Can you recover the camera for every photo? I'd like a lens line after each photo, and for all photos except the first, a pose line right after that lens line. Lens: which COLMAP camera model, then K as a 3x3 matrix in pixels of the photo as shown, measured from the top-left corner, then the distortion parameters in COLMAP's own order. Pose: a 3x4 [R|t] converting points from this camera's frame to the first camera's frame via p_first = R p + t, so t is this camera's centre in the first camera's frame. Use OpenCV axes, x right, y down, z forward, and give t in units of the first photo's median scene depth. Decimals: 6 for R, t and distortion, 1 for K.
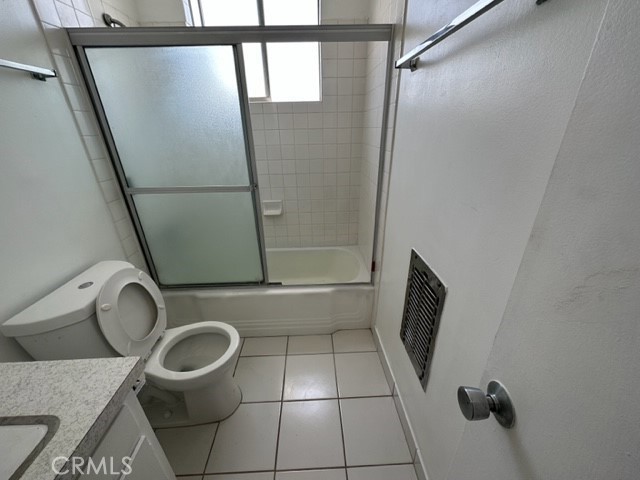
lens RADIAL K [[255.0, 0, 321.7], [0, 255.0, 238.3], [0, 0, 1]] dist [-0.016247, 0.000197]
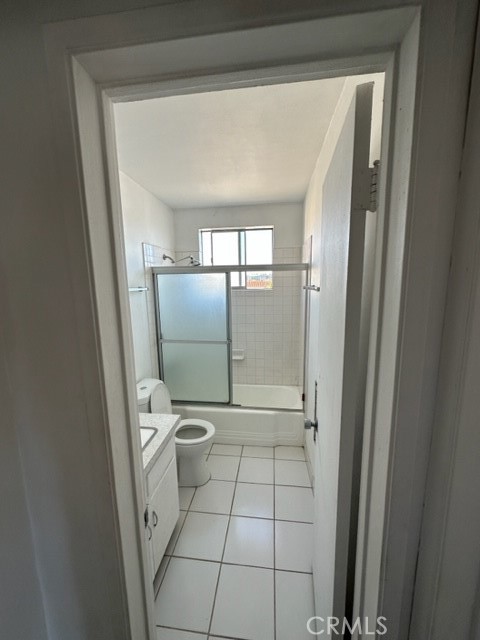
lens RADIAL K [[255.0, 0, 241.0], [0, 255.0, 318.5], [0, 0, 1]] dist [-0.016247, 0.000197]
pose [[0.984568, 0.023040, -0.173479, 0.091740], [-0.068214, 0.963414, -0.259193, 0.075567], [0.161160, 0.267026, 0.950118, -0.572272]]
